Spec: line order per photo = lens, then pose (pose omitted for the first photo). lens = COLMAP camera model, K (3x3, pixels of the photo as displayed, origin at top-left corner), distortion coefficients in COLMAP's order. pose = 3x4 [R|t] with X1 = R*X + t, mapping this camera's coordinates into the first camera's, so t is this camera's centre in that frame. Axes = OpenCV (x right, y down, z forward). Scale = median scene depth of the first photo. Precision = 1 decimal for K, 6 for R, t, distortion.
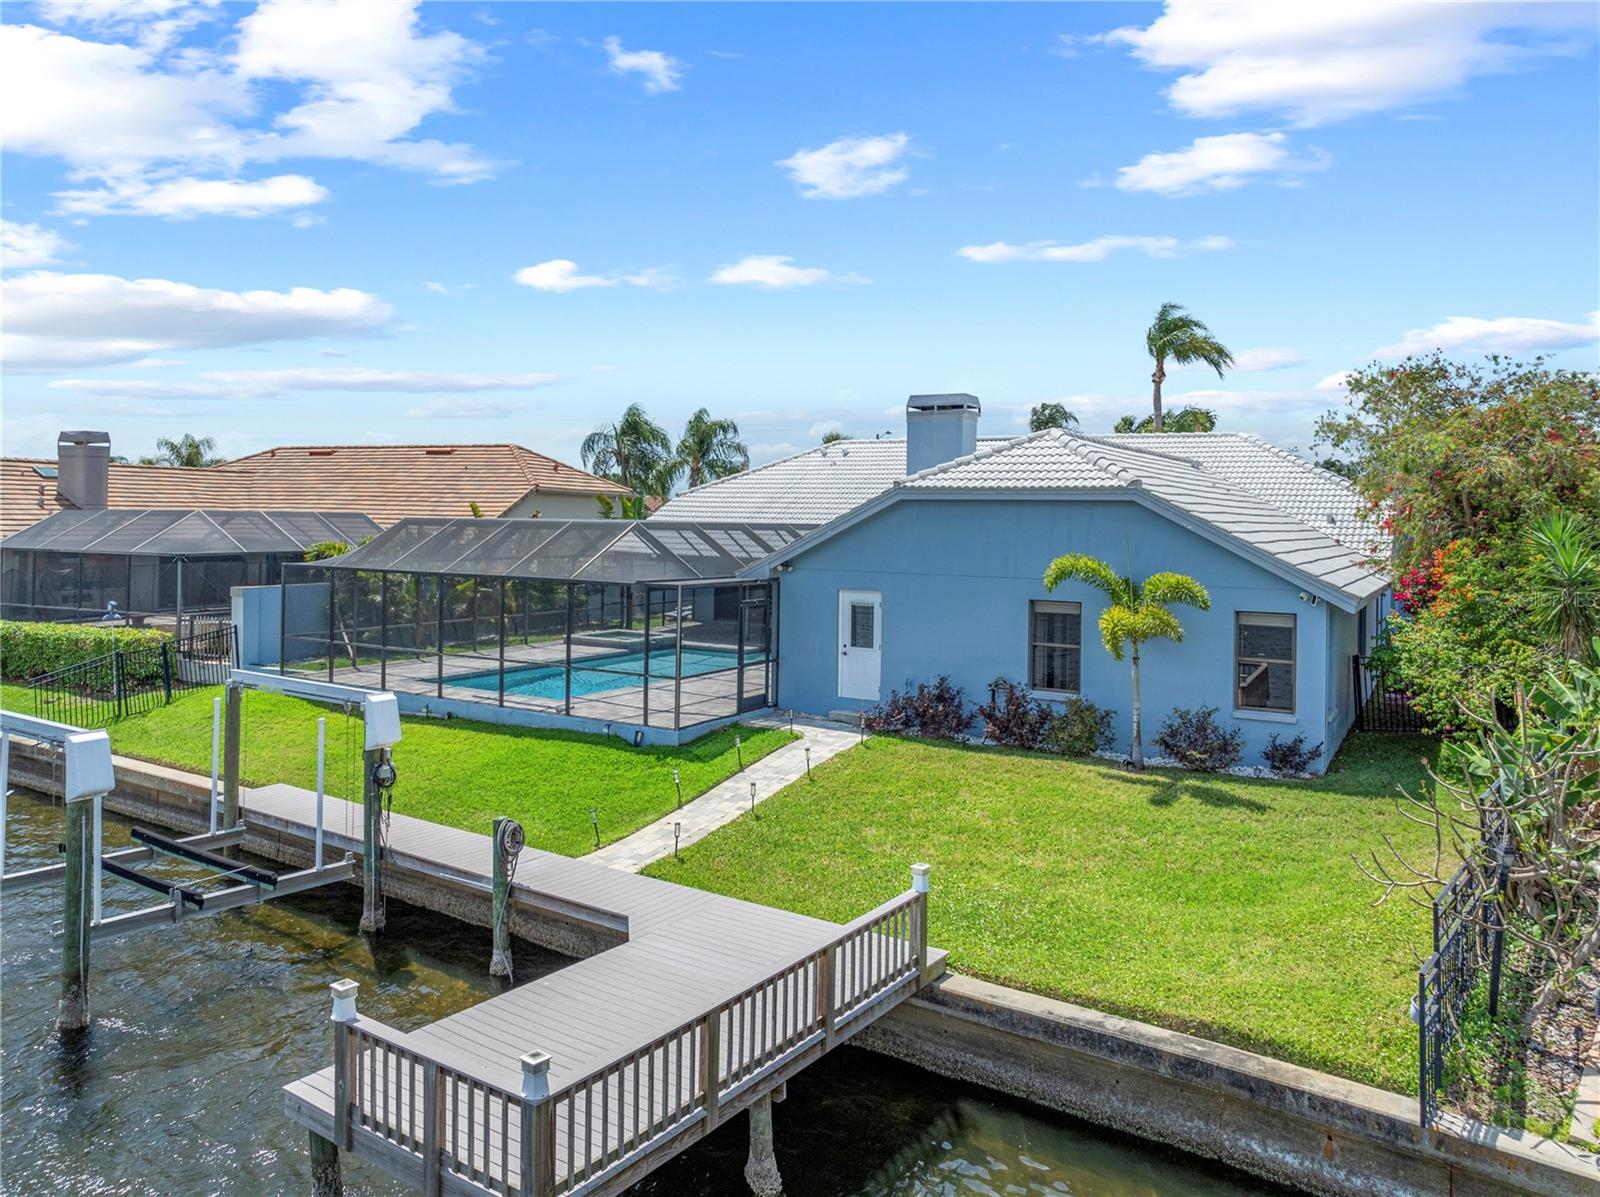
lens RADIAL K [[1148.3, 0, 794.6], [0, 1148.3, 554.9], [0, 0, 1]] dist [-0.037088, 0.000253]
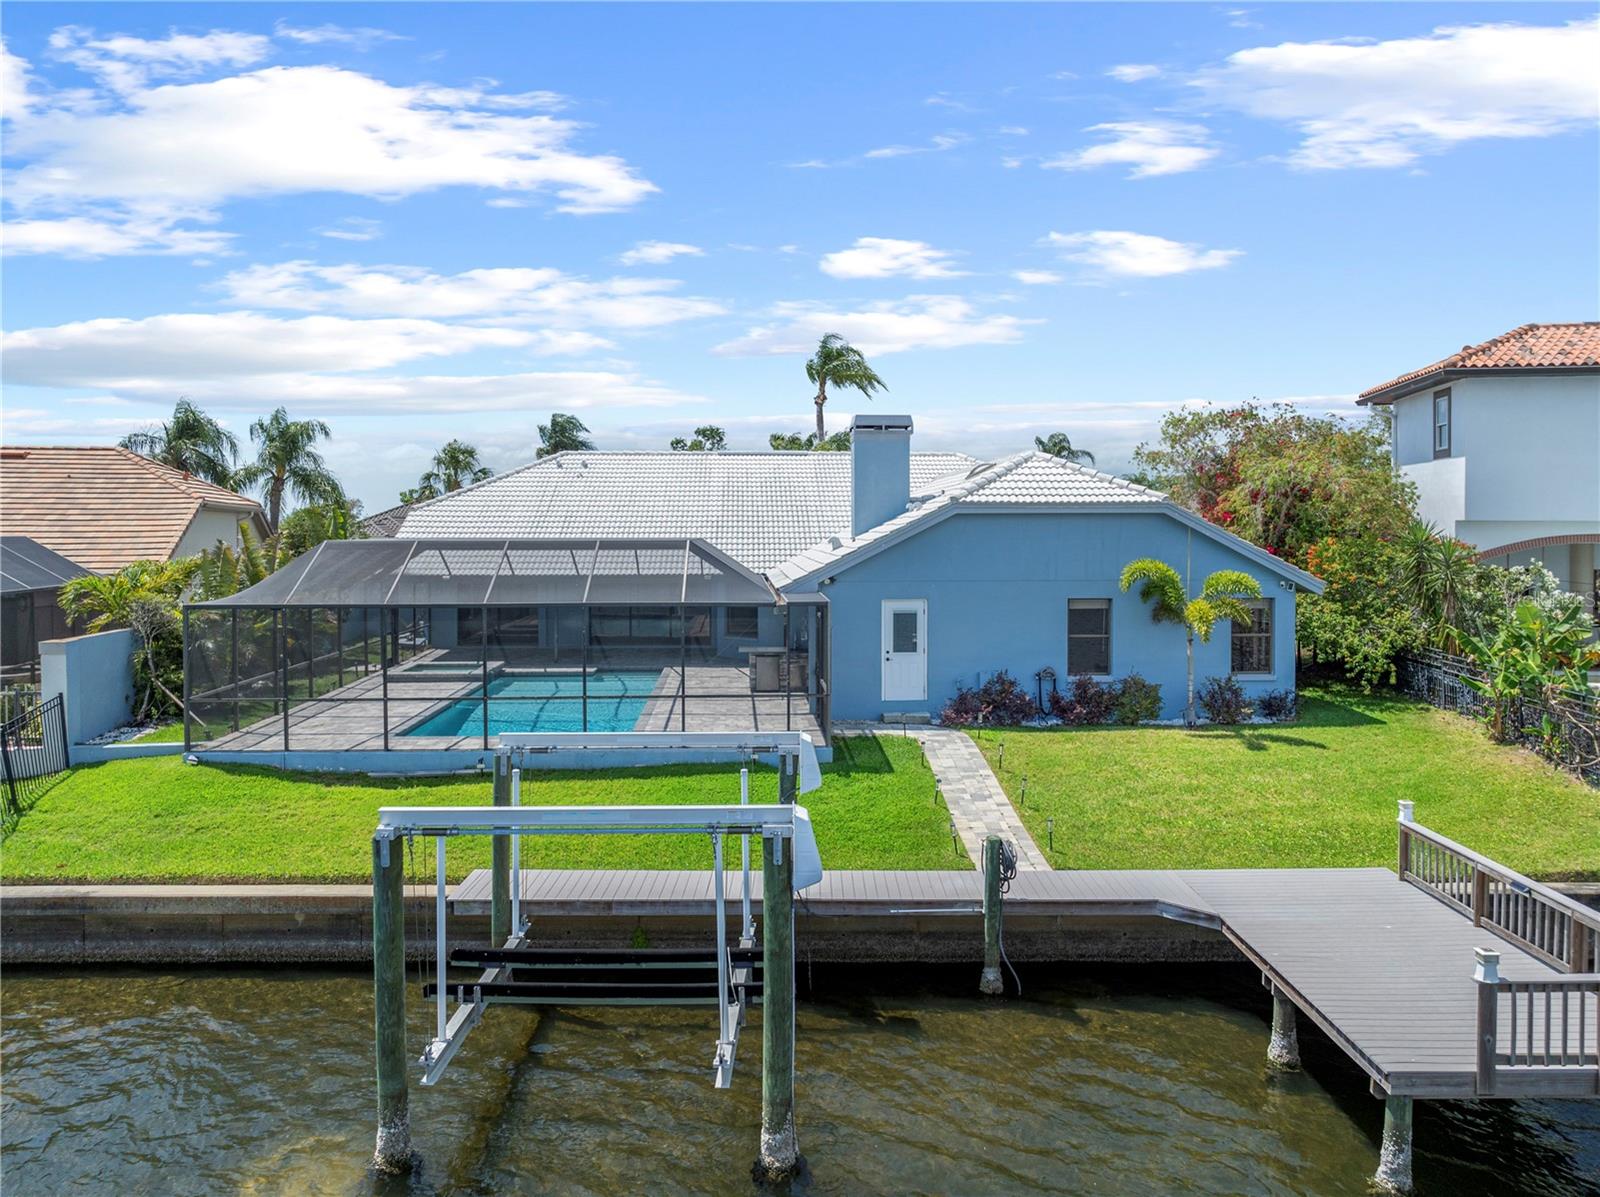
lens RADIAL K [[1128.7, 0, 809.4], [0, 1128.7, 596.4], [0, 0, 1]] dist [-0.040529, 0.006797]
pose [[0.830099, -0.049330, 0.555430, -0.597038], [0.032613, 0.998669, 0.039955, -0.016181], [-0.556661, -0.015052, 0.830603, 0.177506]]
